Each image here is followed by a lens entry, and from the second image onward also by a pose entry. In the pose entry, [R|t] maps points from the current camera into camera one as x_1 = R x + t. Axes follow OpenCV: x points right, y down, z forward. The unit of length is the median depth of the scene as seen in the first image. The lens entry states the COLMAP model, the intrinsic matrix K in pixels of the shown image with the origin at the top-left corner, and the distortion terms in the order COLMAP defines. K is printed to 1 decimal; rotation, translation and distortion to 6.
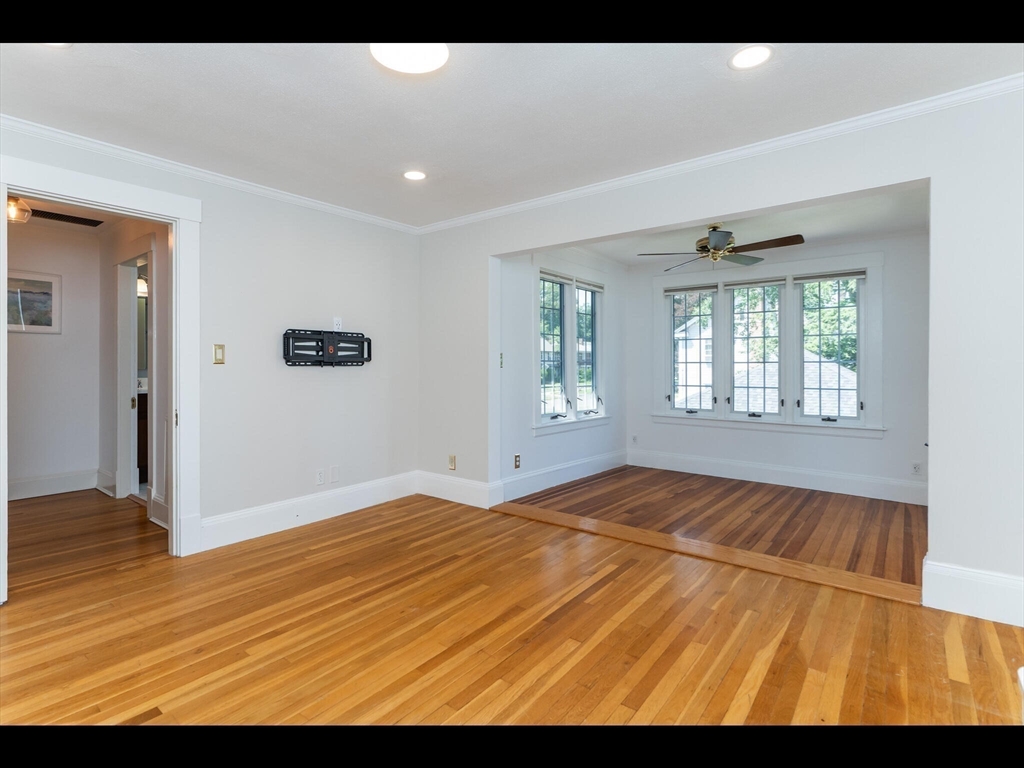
lens RADIAL K [[490.5, 0, 514.3], [0, 490.5, 365.2], [0, 0, 1]] dist [0.002175, 0.000589]
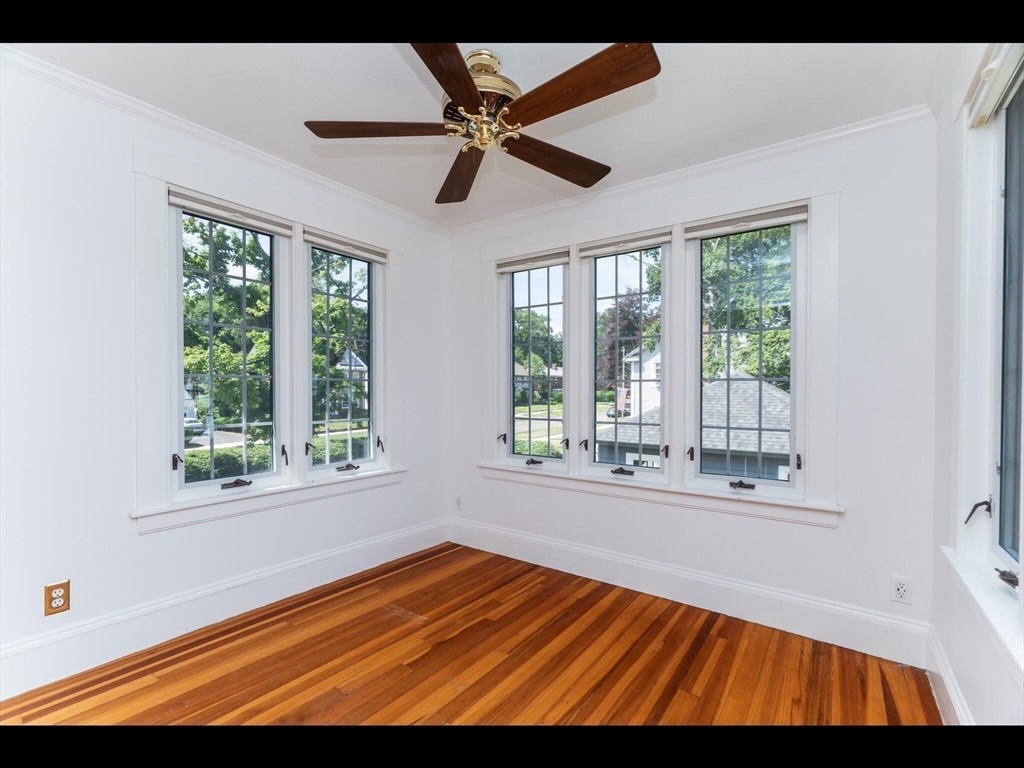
lens RADIAL K [[468.3, 0, 513.3], [0, 468.3, 392.2], [0, 0, 1]] dist [-0.000446, 0.000964]
pose [[0.997904, 0.002097, 0.064684, 0.298740], [-0.002673, 0.999958, 0.008806, 0.003212], [-0.064663, -0.008960, 0.997867, 0.421016]]
